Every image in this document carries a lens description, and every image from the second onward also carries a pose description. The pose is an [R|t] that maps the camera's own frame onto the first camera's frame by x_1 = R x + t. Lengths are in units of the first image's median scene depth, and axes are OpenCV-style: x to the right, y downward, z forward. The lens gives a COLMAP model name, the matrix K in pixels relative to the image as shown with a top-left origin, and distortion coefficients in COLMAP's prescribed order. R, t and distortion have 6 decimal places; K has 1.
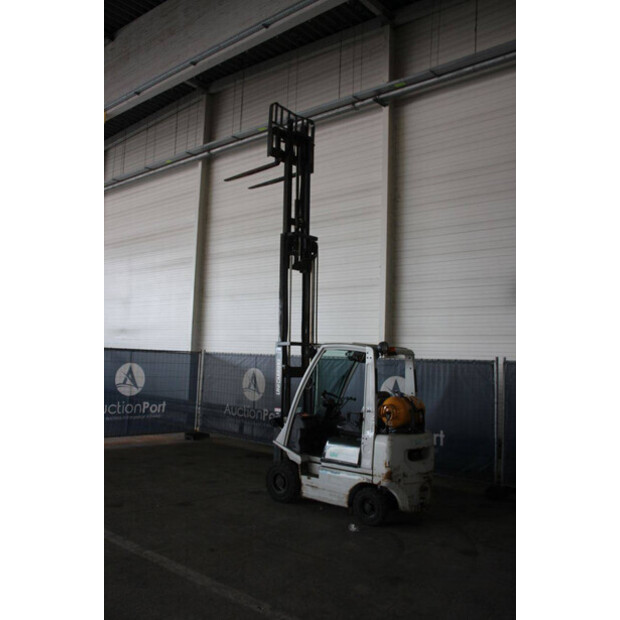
lens RADIAL K [[559.5, 0, 315.0], [0, 559.5, 310.2], [0, 0, 1]] dist [-0.129451, 0.117603]
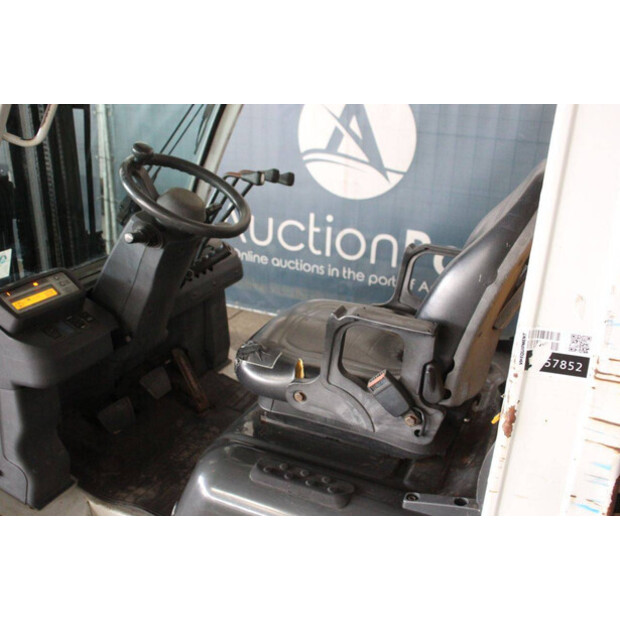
lens RADIAL K [[638.7, 0, 311.0], [0, 638.7, 299.0], [0, 0, 1]] dist [-0.050682, 0.000000]
pose [[0.954041, -0.094285, 0.284458, 0.007443], [-0.039411, 0.901497, 0.430988, 0.106333], [-0.297073, -0.422391, 0.856349, 0.849187]]
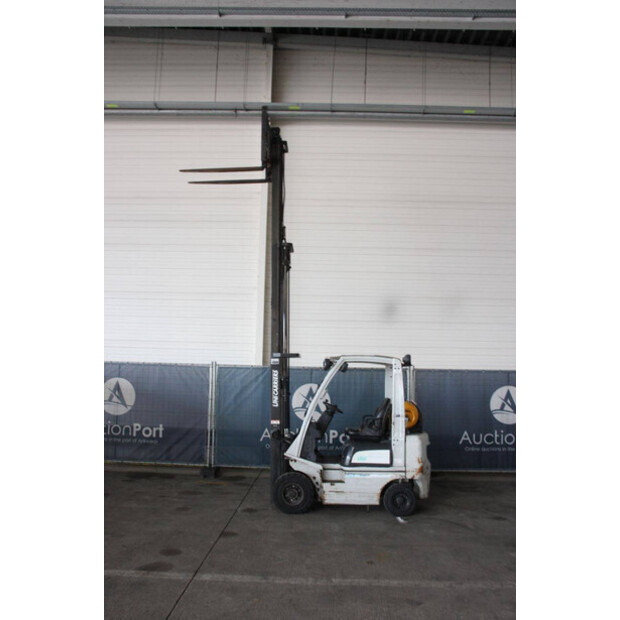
lens RADIAL K [[559.5, 0, 310.0], [0, 559.5, 310.9], [0, 0, 1]] dist [-0.129451, 0.117603]
pose [[0.772717, 0.050854, 0.632711, -0.718686], [-0.049915, 0.998567, -0.019298, -0.000555], [-0.632785, -0.016670, 0.774148, 0.226928]]
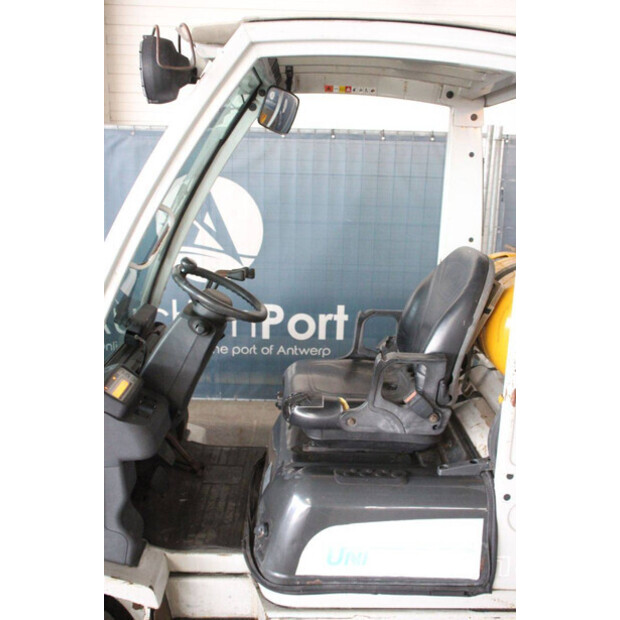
lens RADIAL K [[638.7, 0, 315.4], [0, 638.7, 309.5], [0, 0, 1]] dist [-0.050682, 0.000000]
pose [[0.746458, -0.170369, 0.643253, -0.118304], [-0.059686, 0.945631, 0.319717, 0.083099], [-0.662750, -0.277048, 0.695706, 0.833735]]
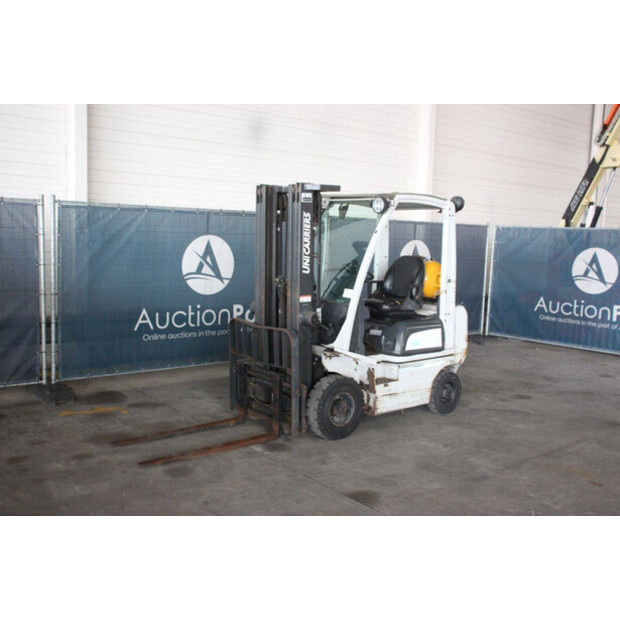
lens RADIAL K [[638.7, 0, 313.8], [0, 638.7, 306.8], [0, 0, 1]] dist [-0.050682, 0.000000]
pose [[0.176221, -0.137291, 0.974729, -0.806548], [-0.113332, 0.980811, 0.158637, 0.086657], [-0.977805, -0.138423, 0.157280, 0.975938]]
